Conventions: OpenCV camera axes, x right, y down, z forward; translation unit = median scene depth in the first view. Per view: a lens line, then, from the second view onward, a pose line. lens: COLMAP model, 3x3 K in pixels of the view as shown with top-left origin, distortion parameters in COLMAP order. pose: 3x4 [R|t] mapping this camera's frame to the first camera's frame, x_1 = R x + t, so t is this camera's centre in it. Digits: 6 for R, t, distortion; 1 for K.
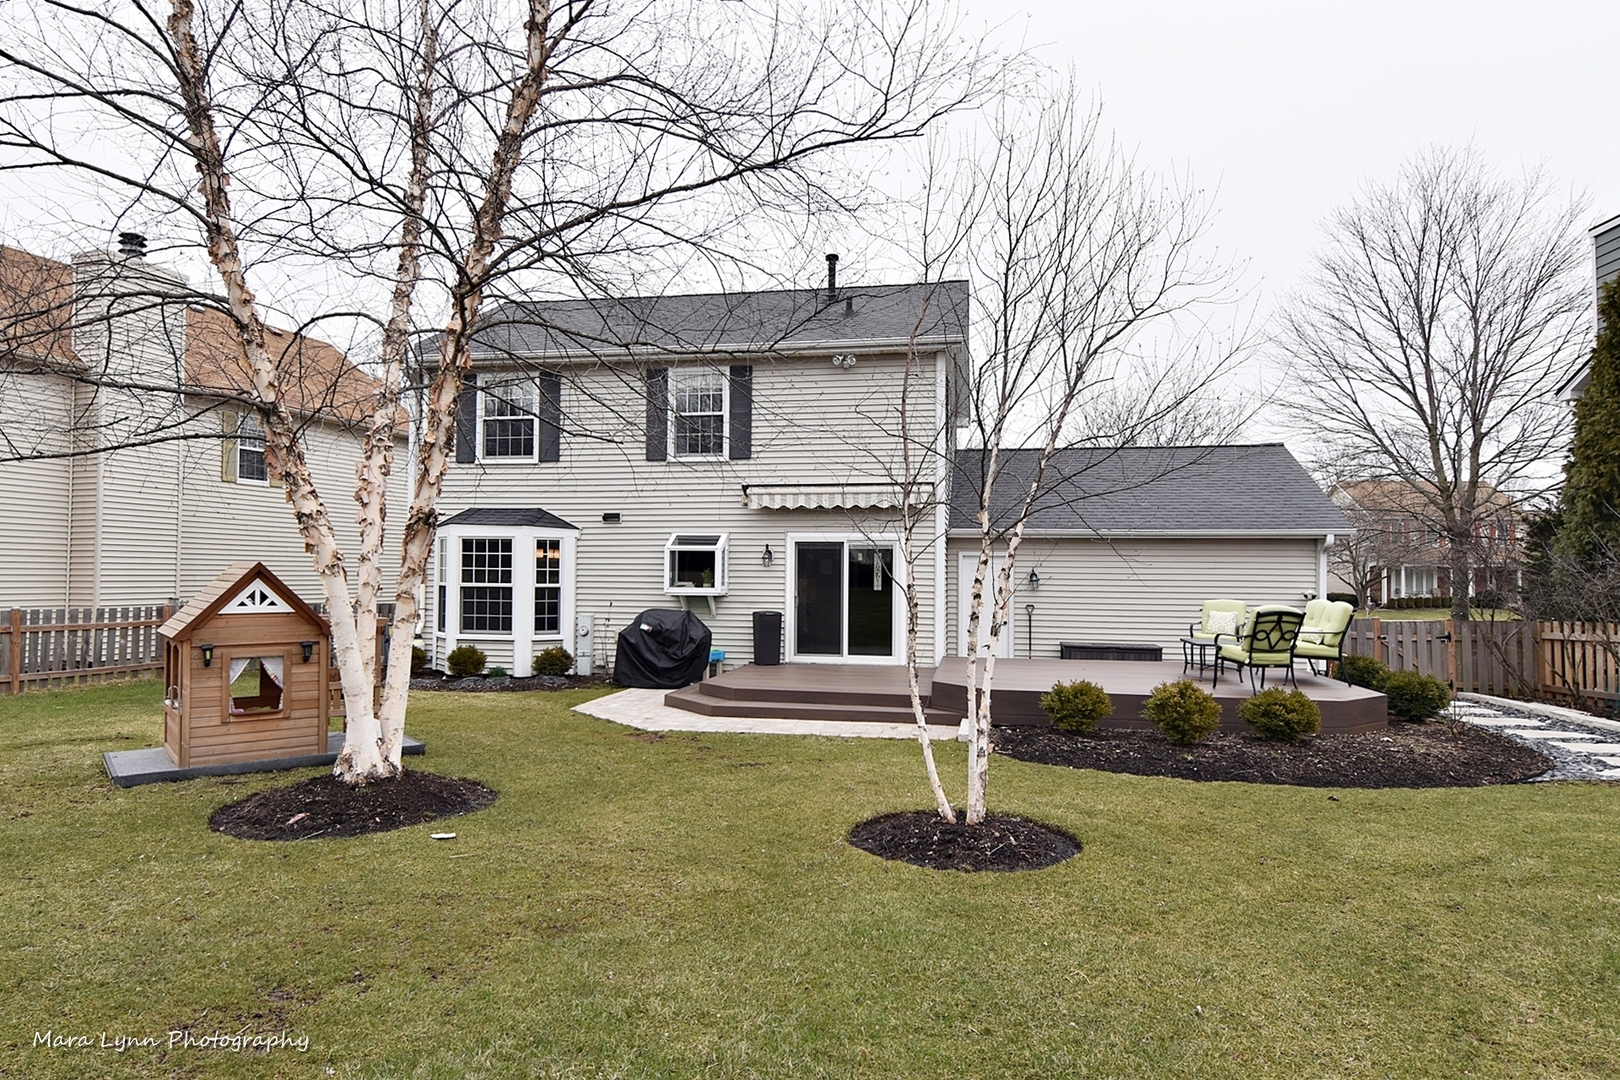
lens RADIAL K [[948.3, 0, 812.9], [0, 948.3, 545.8], [0, 0, 1]] dist [0.002419, -0.000258]
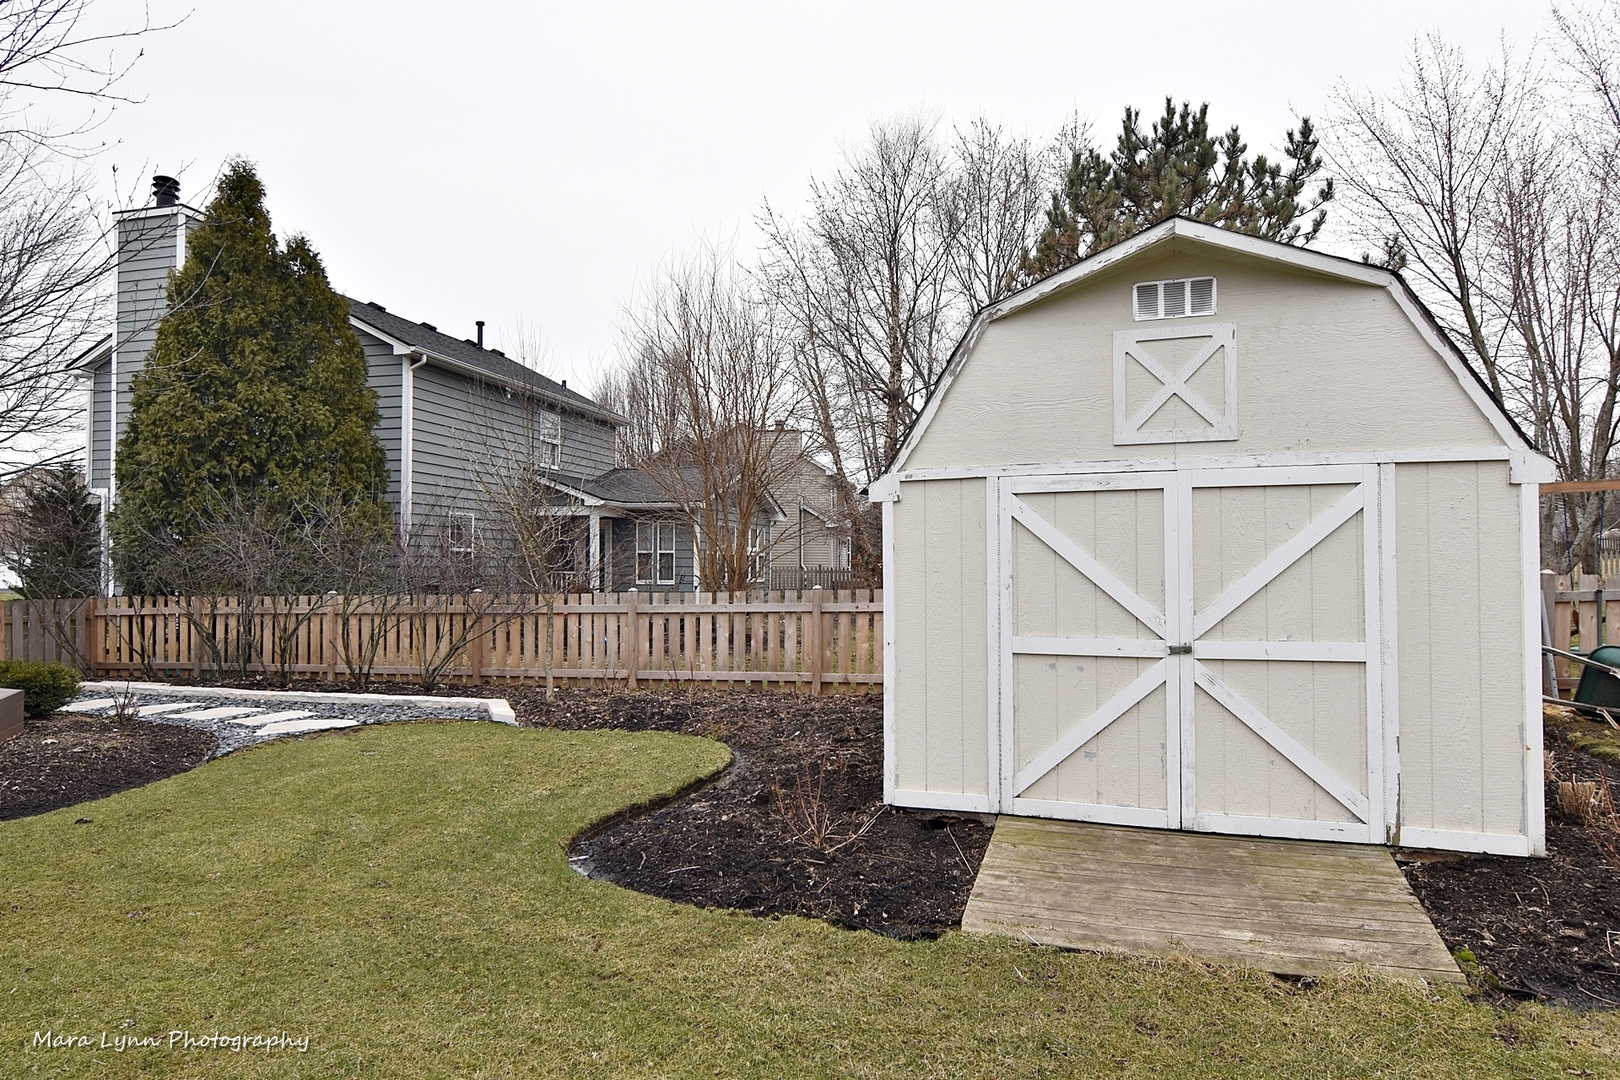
lens RADIAL K [[948.3, 0, 805.4], [0, 948.3, 542.9], [0, 0, 1]] dist [0.002419, -0.000258]
pose [[0.193685, 0.015376, 0.980943, -0.055762], [-0.033682, 0.999392, -0.009014, 0.008694], [-0.980485, -0.031294, 0.194085, 0.117061]]
